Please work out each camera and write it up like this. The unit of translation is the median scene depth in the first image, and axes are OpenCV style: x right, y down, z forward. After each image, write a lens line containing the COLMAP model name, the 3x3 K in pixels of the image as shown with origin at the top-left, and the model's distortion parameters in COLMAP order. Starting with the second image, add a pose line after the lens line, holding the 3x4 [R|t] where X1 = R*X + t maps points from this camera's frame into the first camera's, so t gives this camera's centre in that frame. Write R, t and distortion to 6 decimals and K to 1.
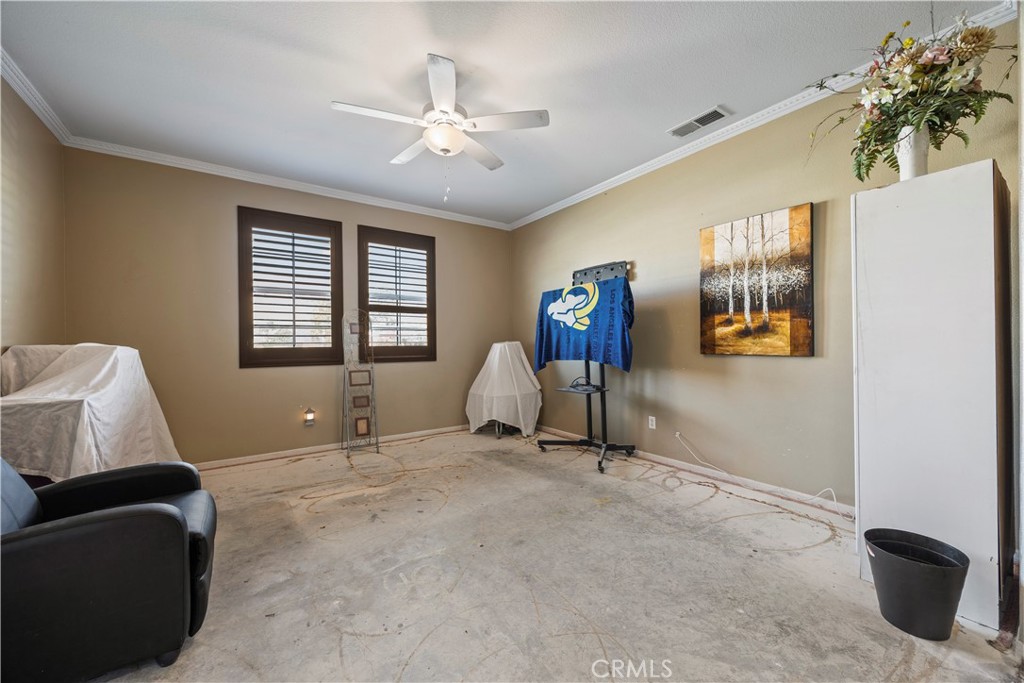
lens RADIAL K [[387.8, 0, 512.0], [0, 387.8, 341.5], [0, 0, 1]] dist [-0.001484, -0.000395]
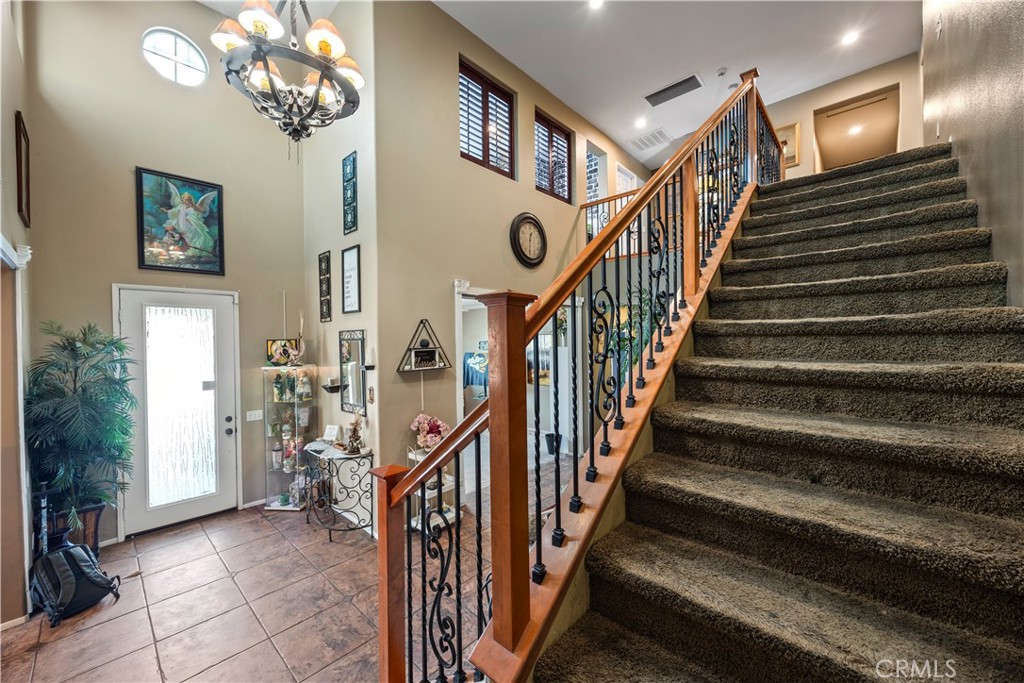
lens RADIAL K [[387.8, 0, 512.0], [0, 387.8, 341.5], [0, 0, 1]] dist [-0.001484, -0.000395]
pose [[0.977655, -0.003790, 0.210180, -0.168109], [0.002947, 0.999986, 0.004322, -0.287366], [-0.210193, -0.003606, 0.977653, -1.656486]]
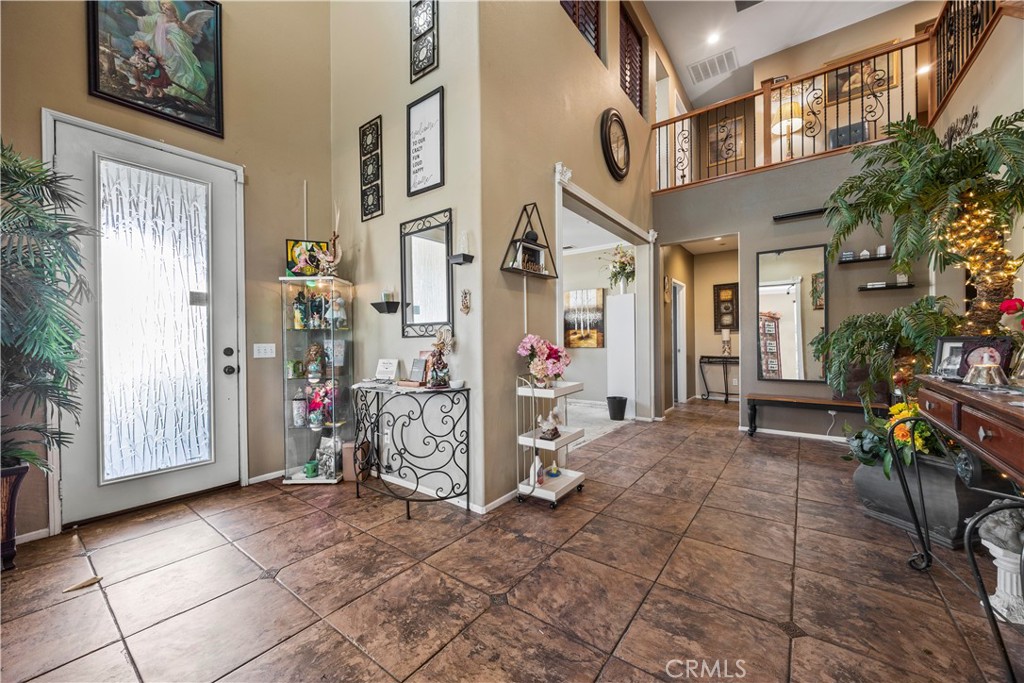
lens RADIAL K [[387.8, 0, 512.0], [0, 387.8, 341.5], [0, 0, 1]] dist [-0.001484, -0.000395]
pose [[0.951450, -0.000460, 0.307805, -0.539863], [0.000104, 0.999999, 0.001175, -0.005157], [-0.307805, -0.001086, 0.951449, -1.144495]]
